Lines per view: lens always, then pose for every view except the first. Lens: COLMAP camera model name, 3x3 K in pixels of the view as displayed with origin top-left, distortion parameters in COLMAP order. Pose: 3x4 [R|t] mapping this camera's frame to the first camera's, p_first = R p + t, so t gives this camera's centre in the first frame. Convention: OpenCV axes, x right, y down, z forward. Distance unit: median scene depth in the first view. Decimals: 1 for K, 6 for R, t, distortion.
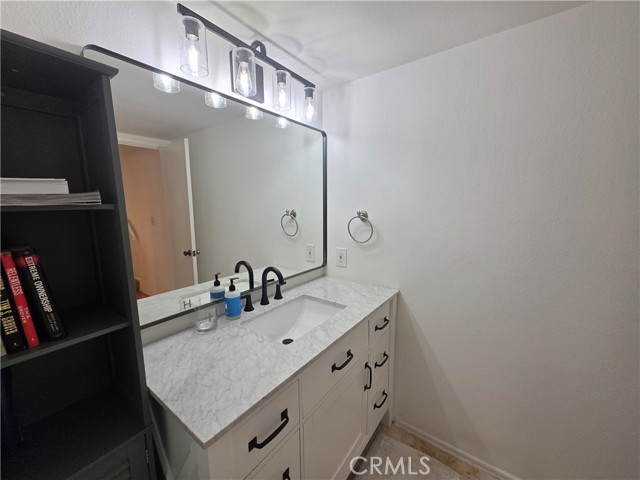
lens RADIAL K [[255.3, 0, 325.0], [0, 255.3, 239.0], [0, 0, 1]] dist [0.001626, -0.000099]
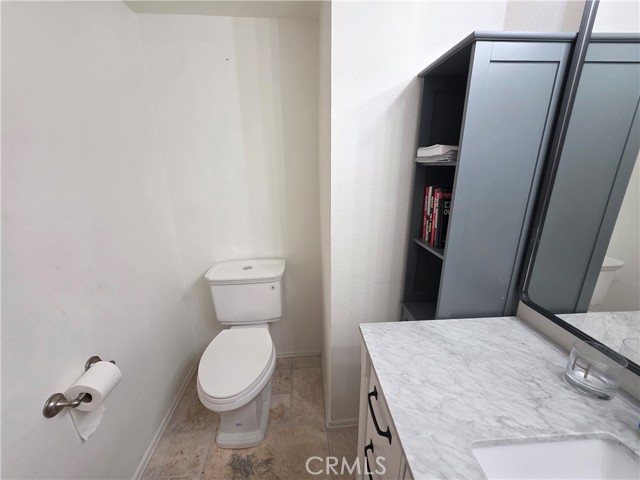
lens RADIAL K [[255.3, 0, 319.6], [0, 255.3, 239.9], [0, 0, 1]] dist [0.001626, -0.000099]
pose [[-0.771210, 0.192705, -0.606712, 0.369069], [-0.079137, 0.916664, 0.391746, -0.165103], [0.631643, 0.350132, -0.691690, 1.179755]]
